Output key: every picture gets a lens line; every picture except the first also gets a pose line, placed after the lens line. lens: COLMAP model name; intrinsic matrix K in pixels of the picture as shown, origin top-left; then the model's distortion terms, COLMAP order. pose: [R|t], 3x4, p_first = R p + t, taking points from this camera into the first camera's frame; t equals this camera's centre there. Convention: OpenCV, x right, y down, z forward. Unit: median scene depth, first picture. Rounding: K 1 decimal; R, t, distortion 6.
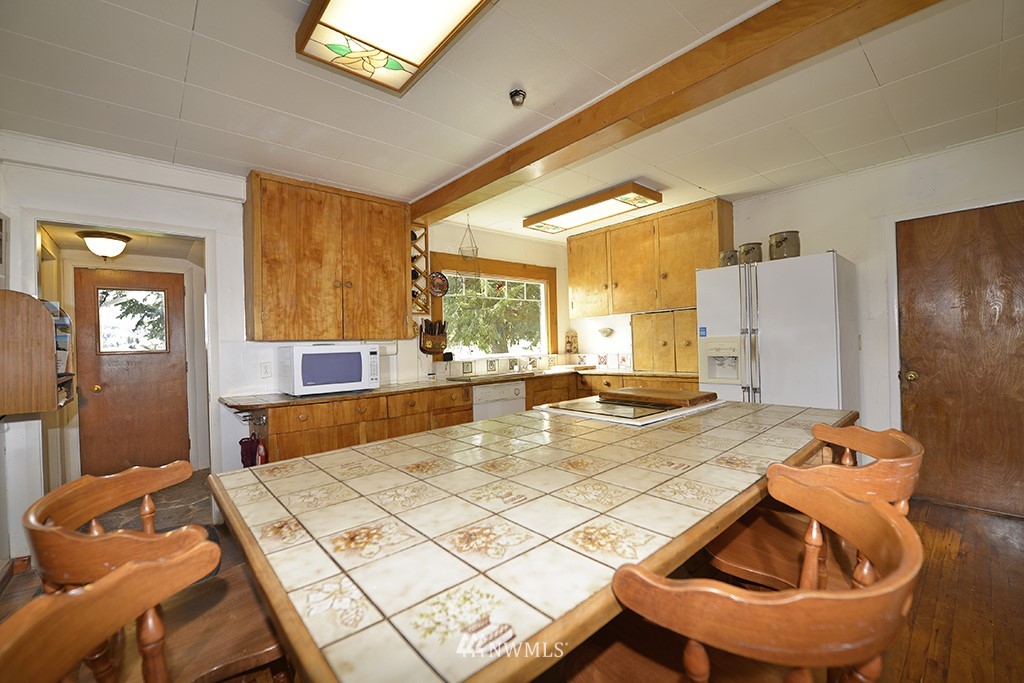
lens RADIAL K [[419.6, 0, 512.1], [0, 419.6, 338.6], [0, 0, 1]] dist [-0.015779, -0.000189]
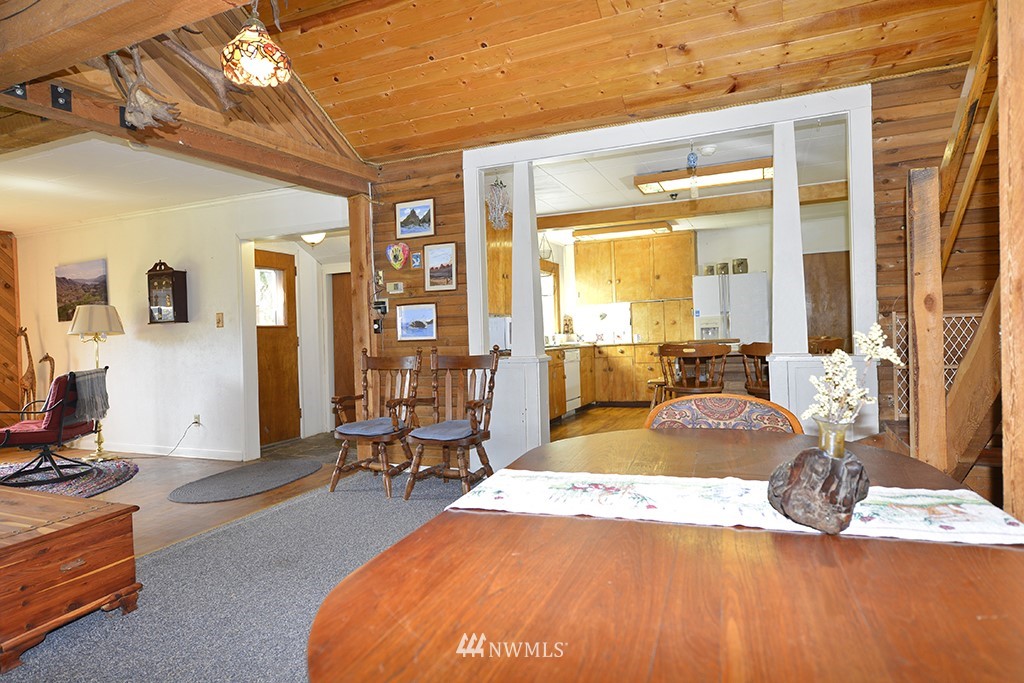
lens RADIAL K [[602.0, 0, 511.1], [0, 602.0, 334.3], [0, 0, 1]] dist [-0.000201, 0.000225]
pose [[0.902204, 0.002716, 0.431302, -1.096734], [0.002317, 0.999935, -0.011143, 0.080680], [-0.431304, 0.011053, 0.902139, -0.742783]]
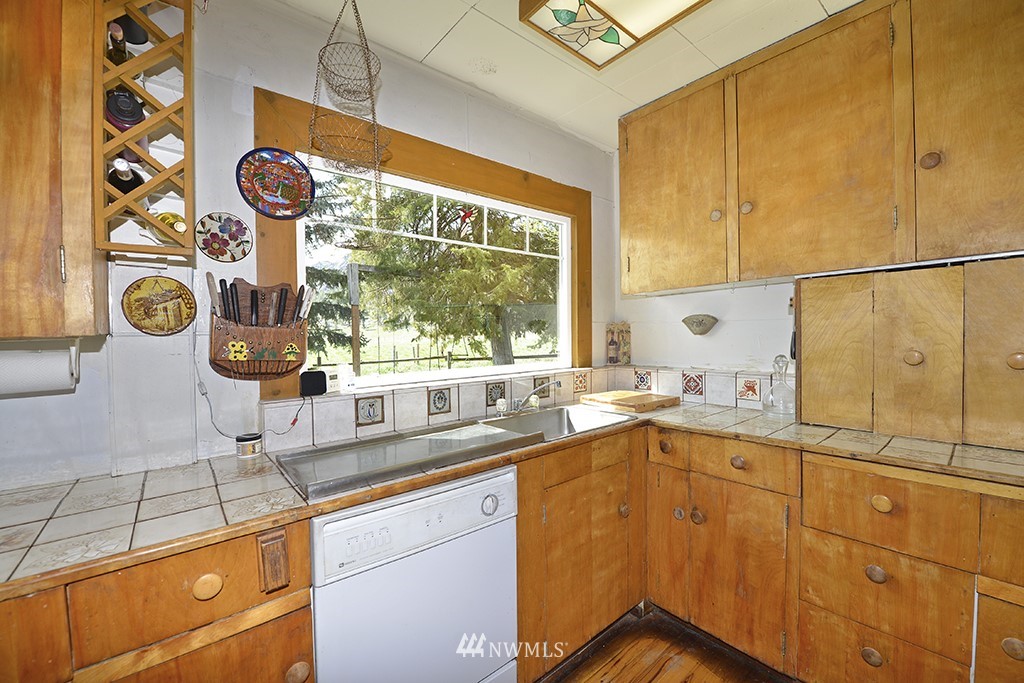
lens RADIAL K [[408.3, 0, 510.7], [0, 408.3, 340.7], [0, 0, 1]] dist [-0.019730, -0.000762]
pose [[0.999547, 0.015092, -0.026043, 0.035434], [-0.014365, 0.999508, 0.027895, -0.008112], [0.026451, -0.027508, 0.999272, 0.720798]]
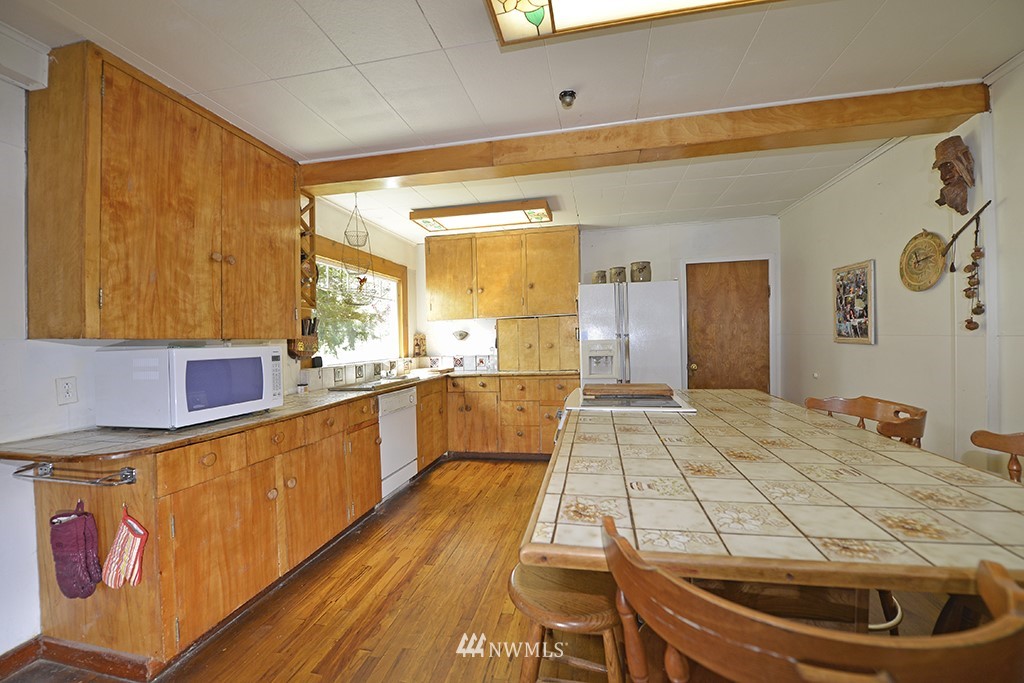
lens RADIAL K [[408.3, 0, 514.2], [0, 408.3, 338.9], [0, 0, 1]] dist [-0.019730, -0.000762]
pose [[0.798662, 0.010678, 0.601685, -0.358334], [-0.005222, 0.999928, -0.010815, 0.005513], [-0.601757, 0.005496, 0.798660, 0.163637]]
